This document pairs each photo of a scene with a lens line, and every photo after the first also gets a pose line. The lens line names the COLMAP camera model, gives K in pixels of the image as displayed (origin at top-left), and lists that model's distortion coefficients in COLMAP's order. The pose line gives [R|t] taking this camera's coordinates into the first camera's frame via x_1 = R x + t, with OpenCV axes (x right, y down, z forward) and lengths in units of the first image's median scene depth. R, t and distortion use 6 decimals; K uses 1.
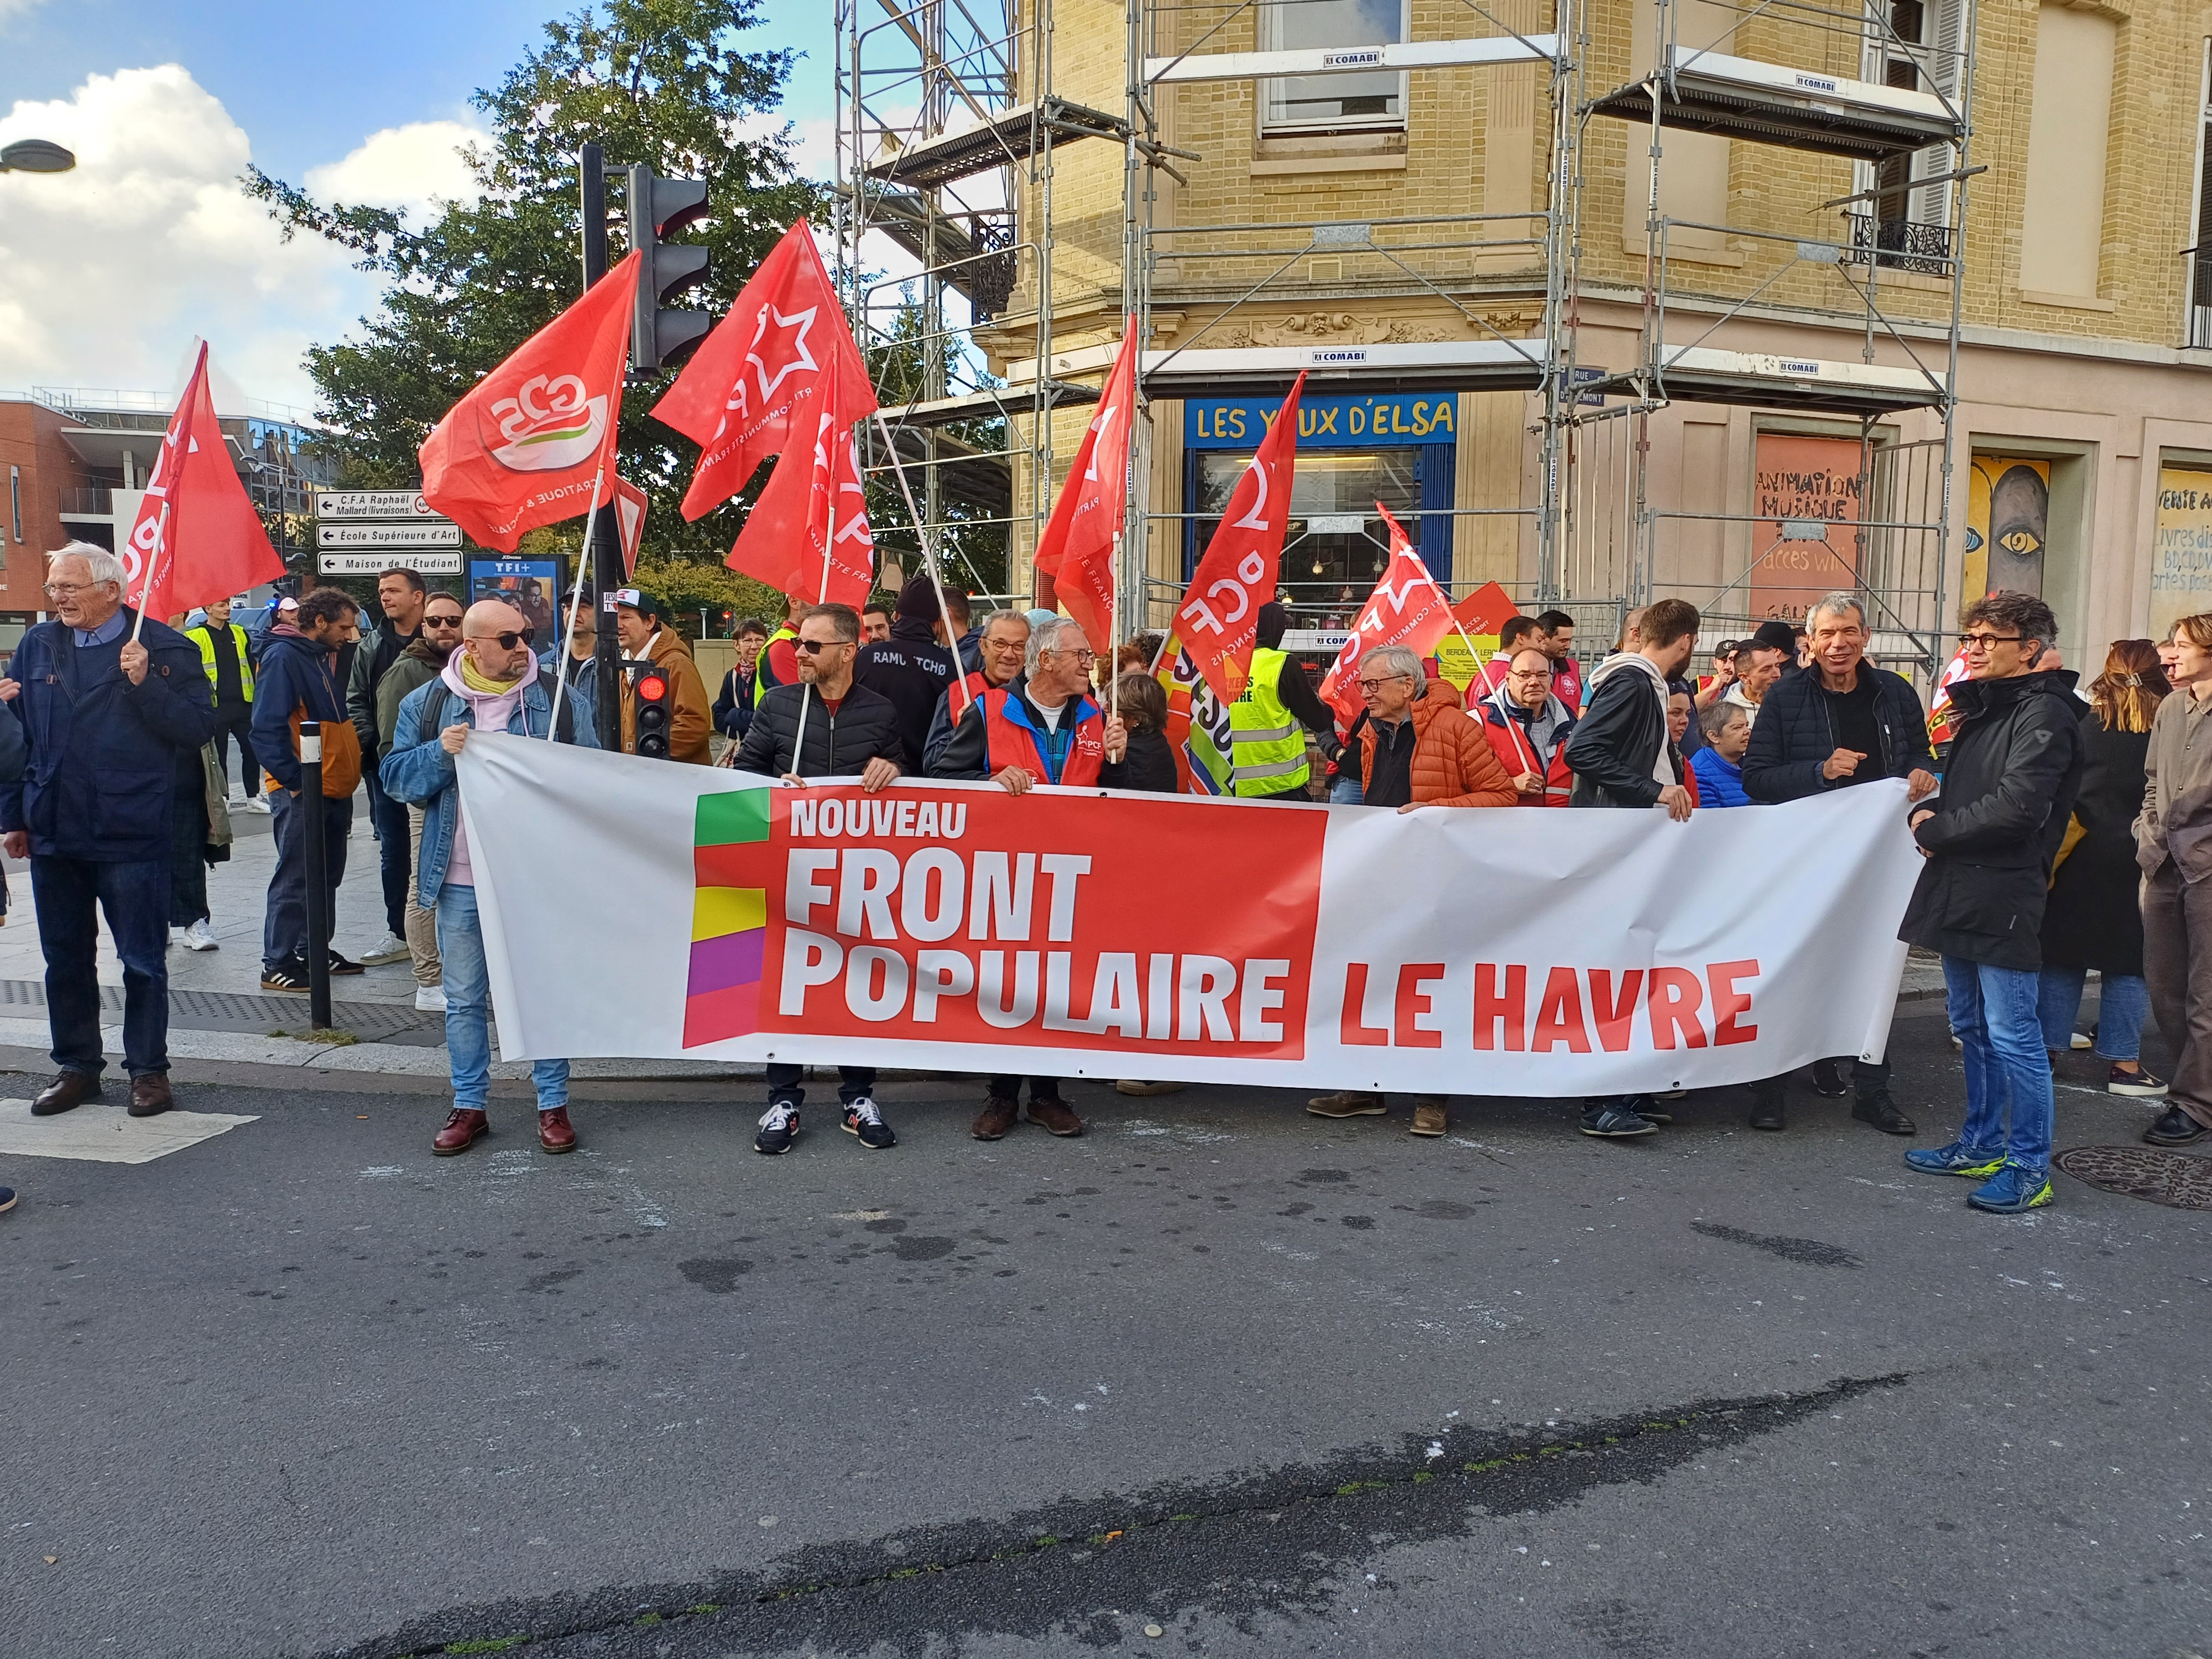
lens RADIAL K [[1685.7, 0, 1165.3], [0, 1685.7, 823.5], [0, 0, 1]] dist [0.049507, -0.050643]
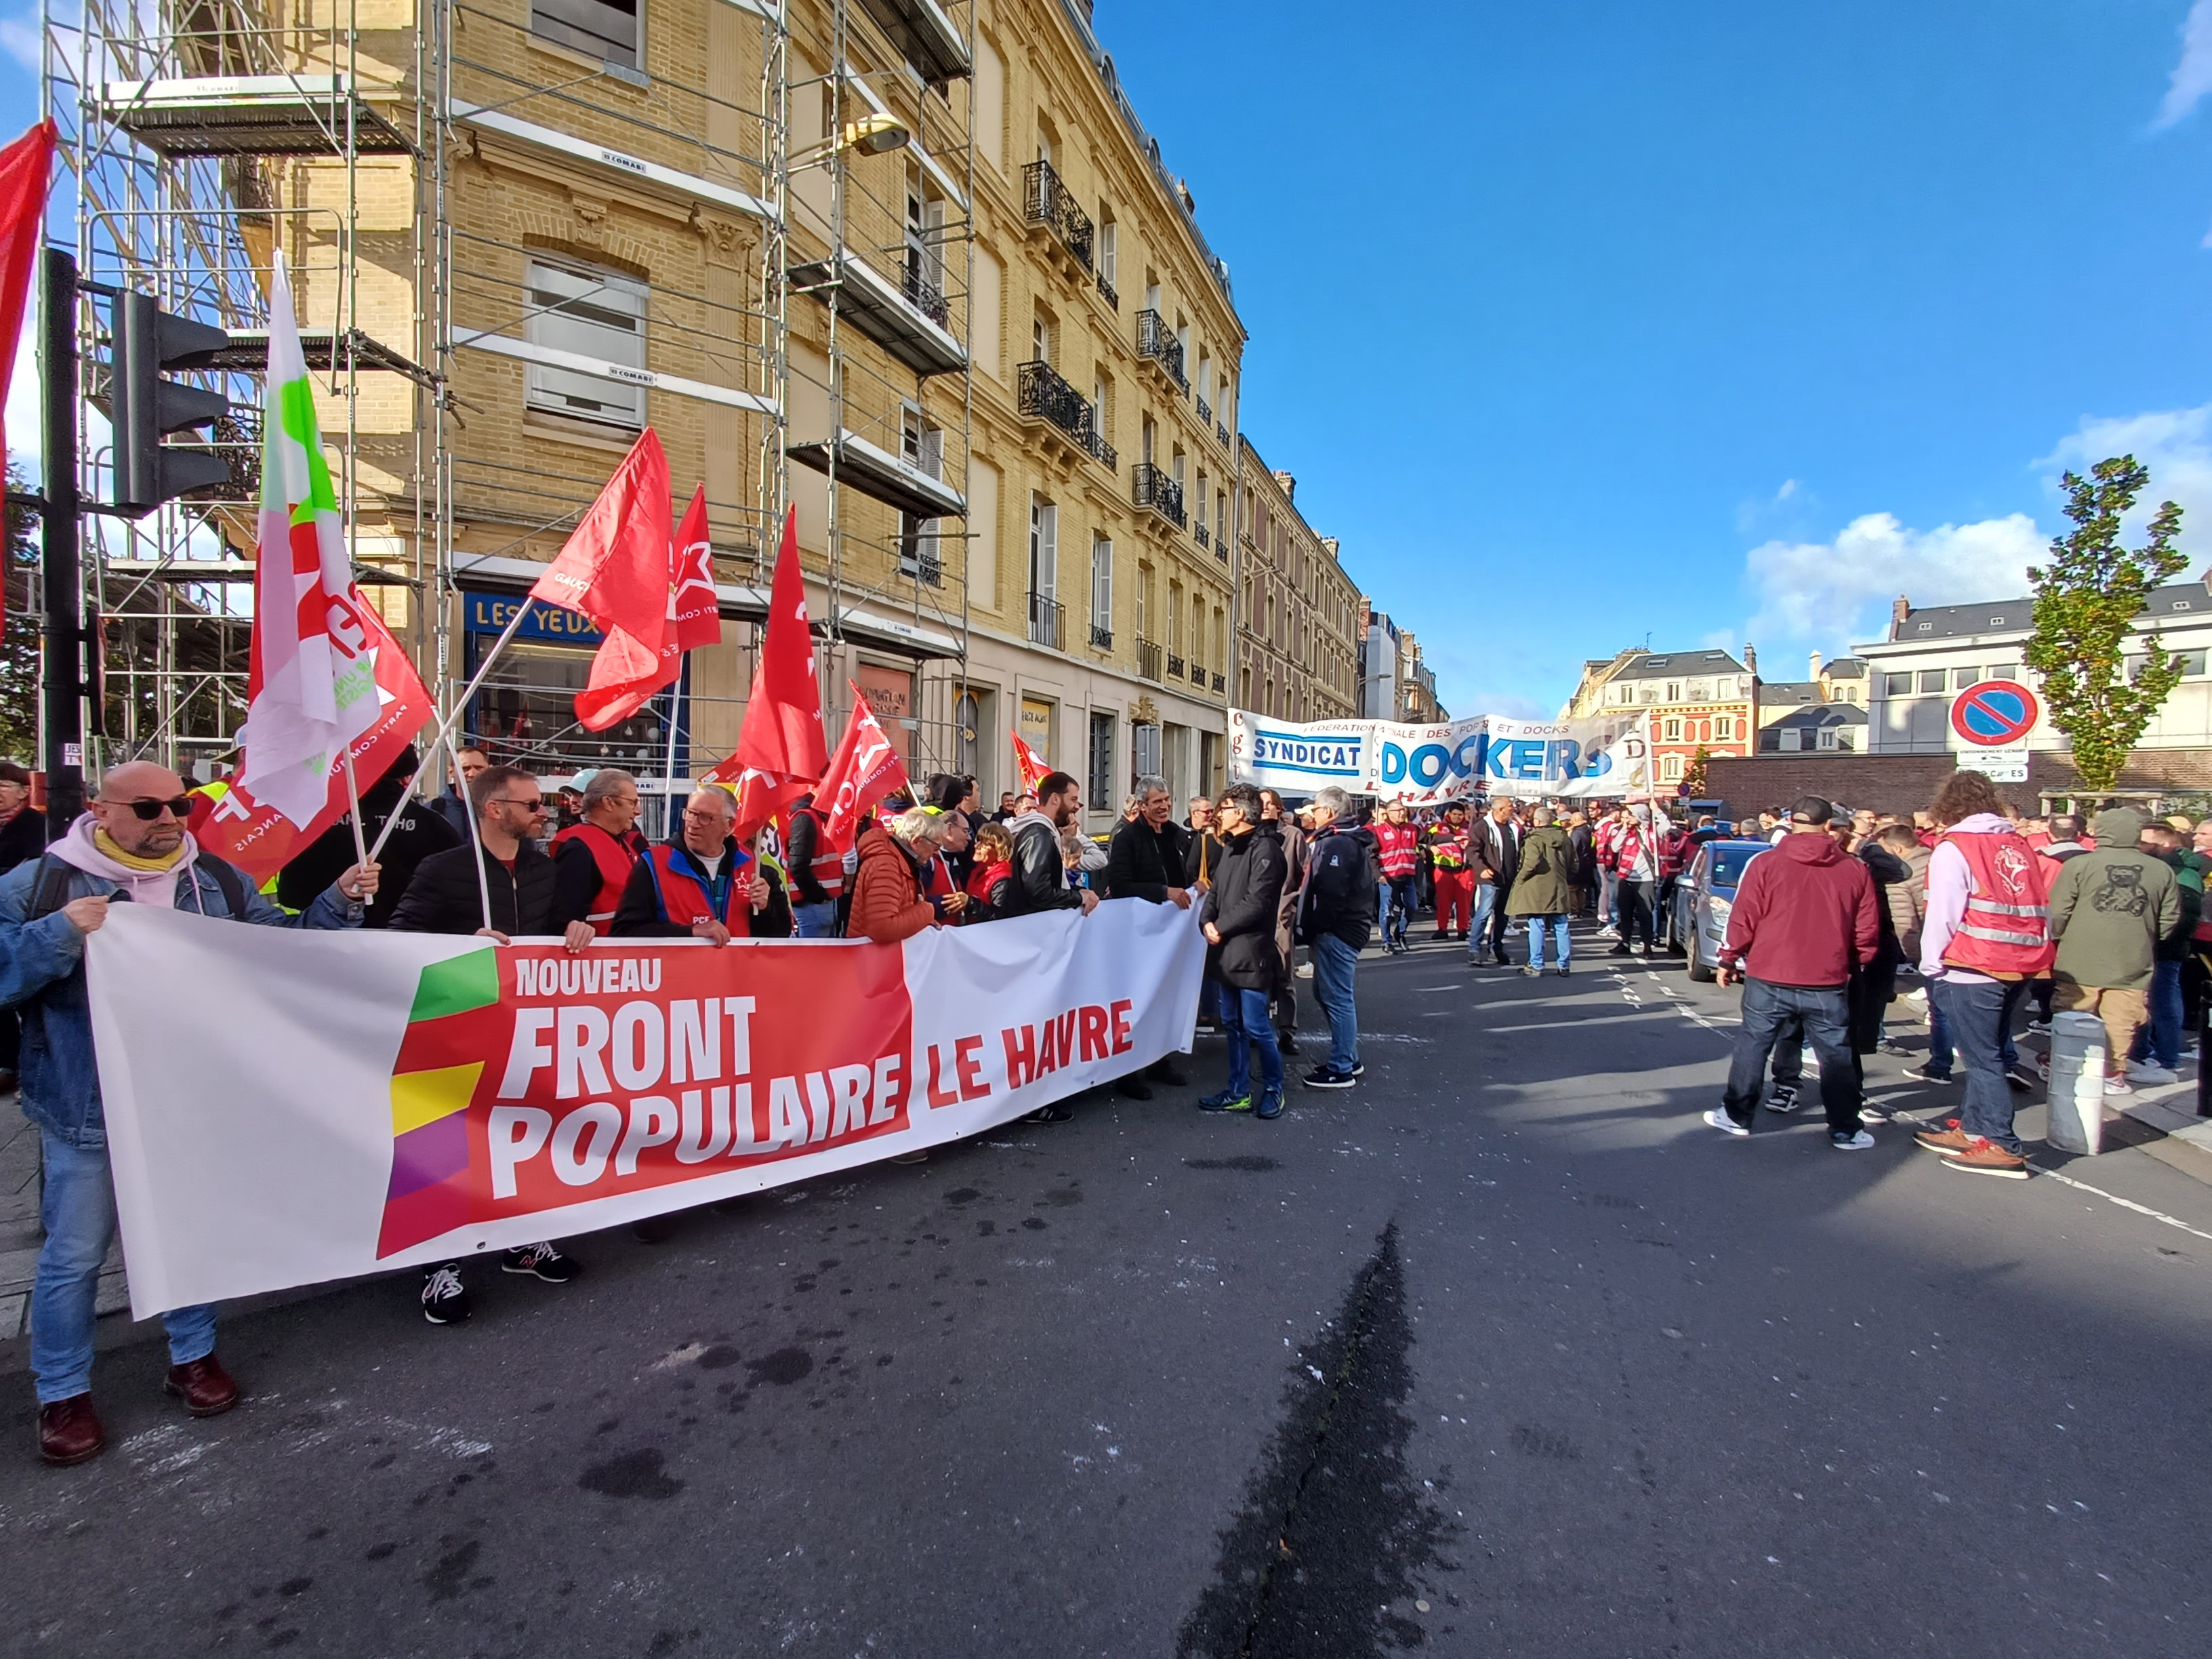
lens RADIAL K [[998.5, 0, 1105.9], [0, 998.5, 824.6], [0, 0, 1]] dist [-0.003306, -0.000752]
pose [[0.718819, -0.014899, 0.695037, -0.180782], [0.054237, 0.997925, -0.034702, -0.027009], [-0.693078, 0.062641, 0.718136, 0.152539]]
